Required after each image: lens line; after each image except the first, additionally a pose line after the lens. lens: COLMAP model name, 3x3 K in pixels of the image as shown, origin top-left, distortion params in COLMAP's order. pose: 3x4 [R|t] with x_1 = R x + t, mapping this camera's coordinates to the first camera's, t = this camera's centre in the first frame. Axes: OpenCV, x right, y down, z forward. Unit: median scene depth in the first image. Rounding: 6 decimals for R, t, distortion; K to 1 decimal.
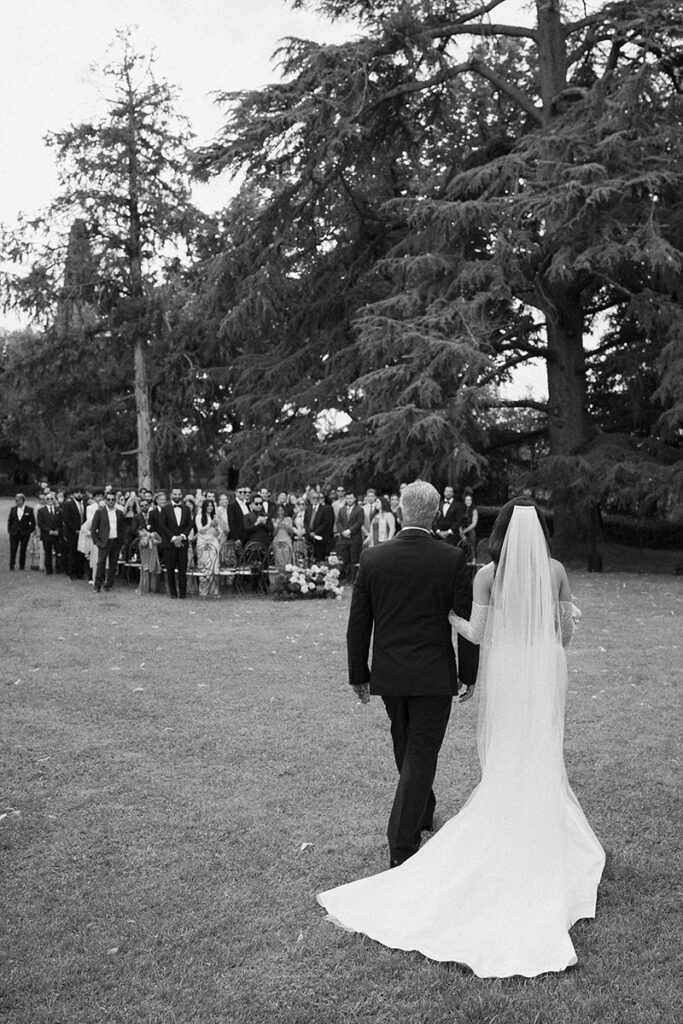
lens RADIAL K [[1250.1, 0, 394.3], [0, 1250.1, 485.4], [0, 0, 1]] dist [0.006550, 0.008536]
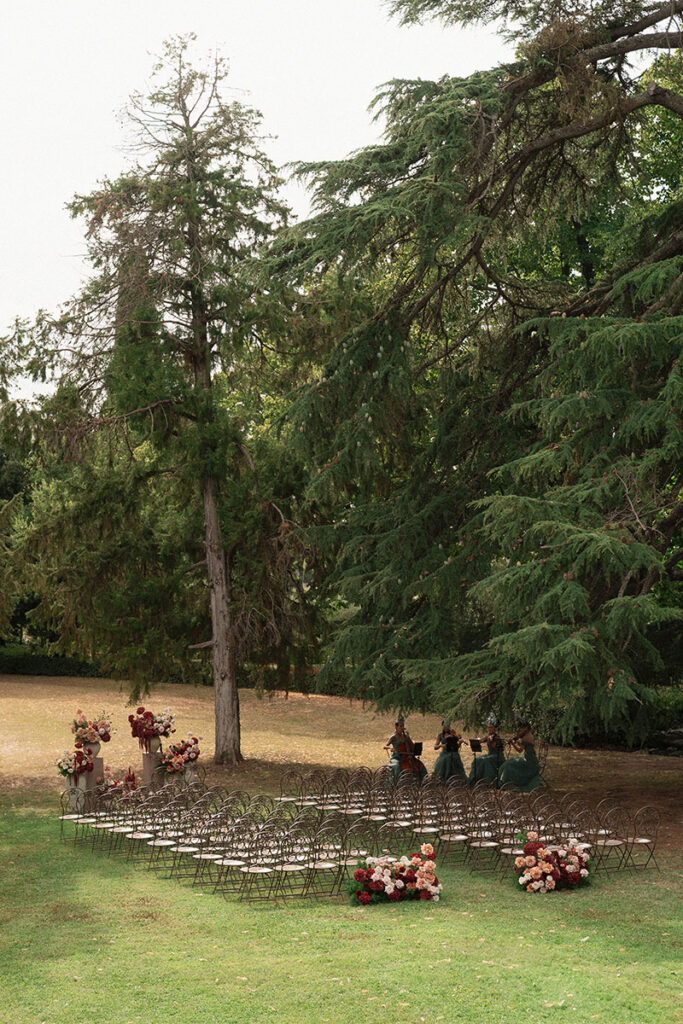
lens RADIAL K [[2193.8, 0, 341.5], [0, 2193.8, 512.0], [0, 0, 1]] dist [0.003026, 0.207984]
pose [[0.985483, -0.036488, -0.165808, 0.072034], [0.030902, 0.998869, -0.036146, -0.055525], [0.166939, 0.030498, 0.985495, -0.195537]]
